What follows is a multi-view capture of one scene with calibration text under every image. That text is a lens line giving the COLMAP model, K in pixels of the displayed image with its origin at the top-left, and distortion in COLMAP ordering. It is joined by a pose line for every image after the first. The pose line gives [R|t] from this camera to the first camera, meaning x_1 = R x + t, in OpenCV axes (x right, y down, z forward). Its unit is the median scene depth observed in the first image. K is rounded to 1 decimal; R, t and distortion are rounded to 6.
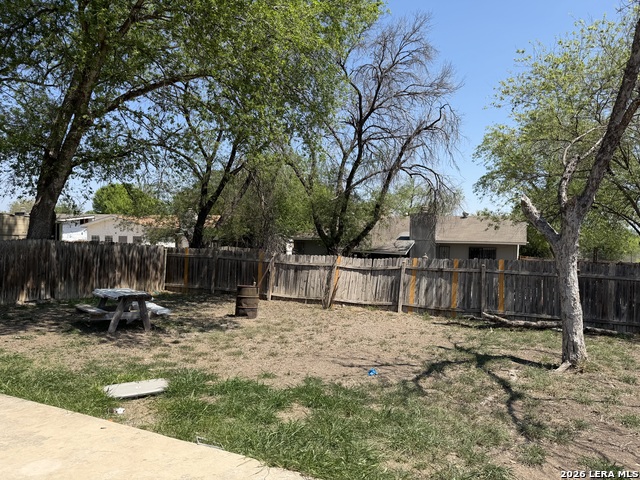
lens RADIAL K [[443.9, 0, 320.0], [0, 443.9, 240.0], [0, 0, 1]] dist [0.123716, -0.167168]
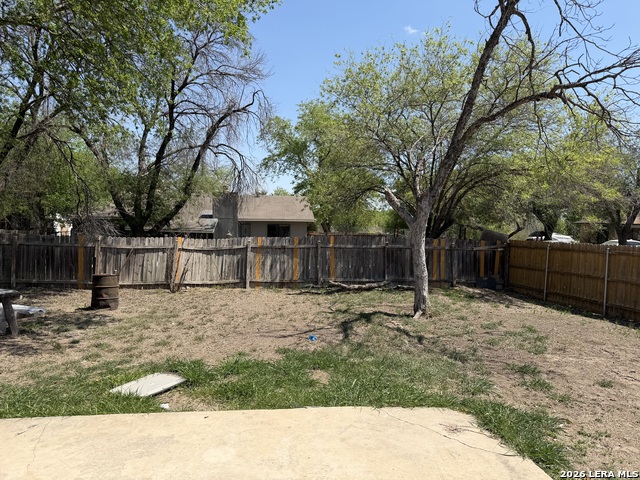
lens RADIAL K [[443.9, 0, 320.0], [0, 443.9, 240.0], [0, 0, 1]] dist [0.123716, -0.167168]
pose [[0.865002, -0.035477, 0.500512, -0.195144], [0.008464, 0.998387, 0.056139, -0.011546], [-0.501696, -0.044324, 0.863907, -0.001652]]
